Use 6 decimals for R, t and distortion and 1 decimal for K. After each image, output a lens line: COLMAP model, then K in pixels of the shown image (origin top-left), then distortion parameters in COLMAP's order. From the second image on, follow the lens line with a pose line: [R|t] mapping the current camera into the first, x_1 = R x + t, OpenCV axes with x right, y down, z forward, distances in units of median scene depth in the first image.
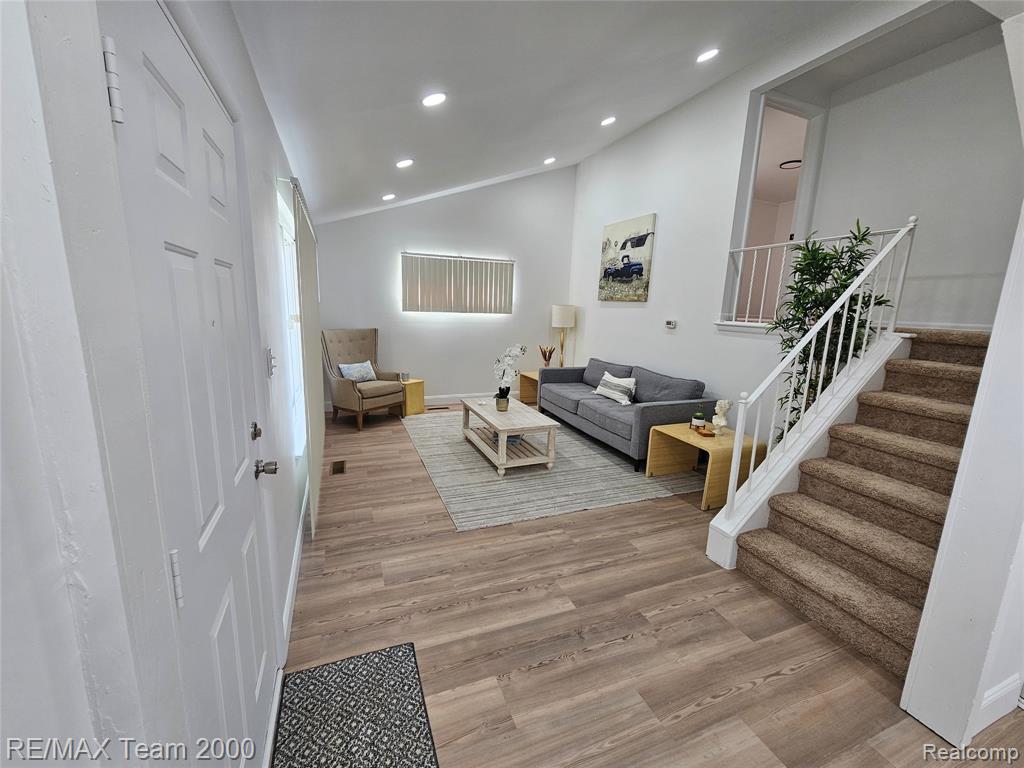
lens RADIAL K [[420.2, 0, 513.7], [0, 420.2, 382.4], [0, 0, 1]] dist [0.003141, -0.000493]
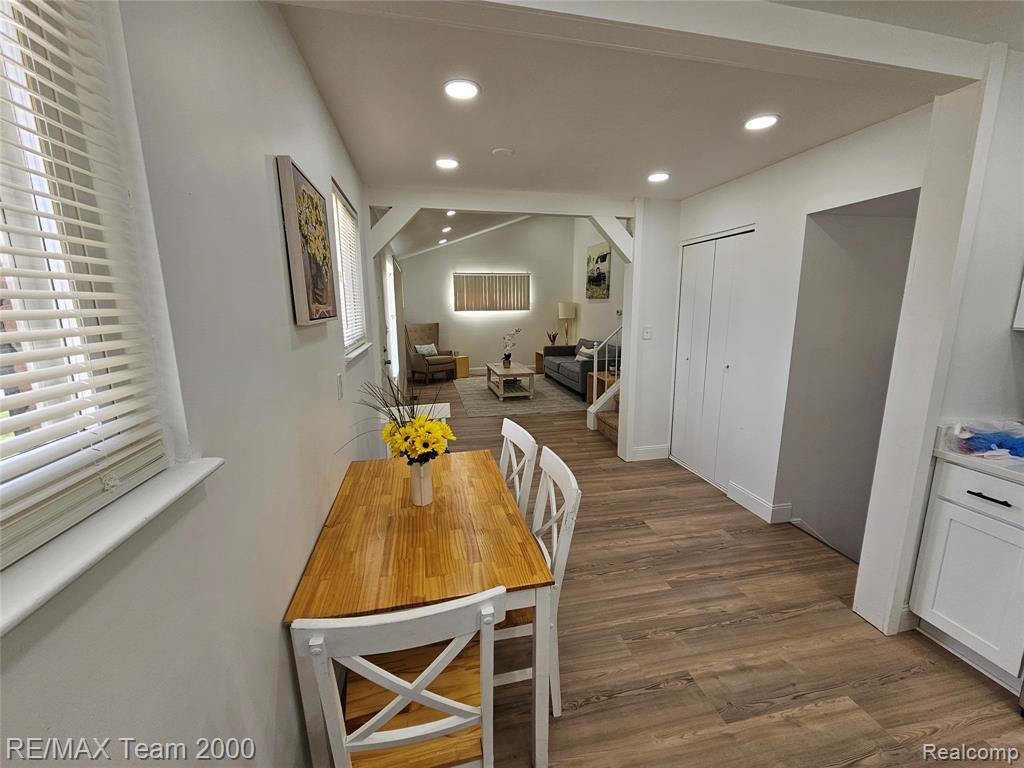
lens RADIAL K [[420.2, 0, 514.0], [0, 420.2, 382.0], [0, 0, 1]] dist [0.003141, -0.000493]
pose [[0.984428, -0.008663, -0.175575, 0.245204], [0.008881, 0.999960, 0.000452, 0.102459], [0.175564, -0.002004, 0.984466, -0.533783]]
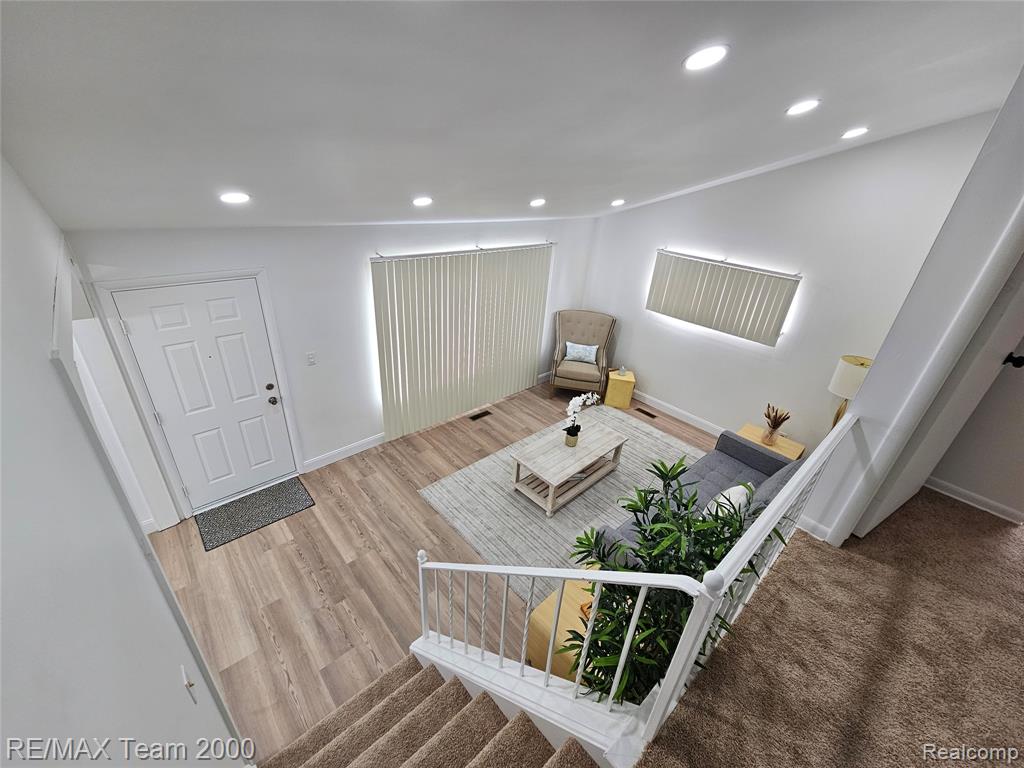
lens RADIAL K [[420.2, 0, 512.5], [0, 420.2, 384.3], [0, 0, 1]] dist [0.003141, -0.000493]
pose [[0.348372, 0.421906, -0.837038, 0.602030], [-0.221062, 0.904768, 0.364041, -0.341494], [0.910916, 0.058215, 0.408463, 0.371515]]
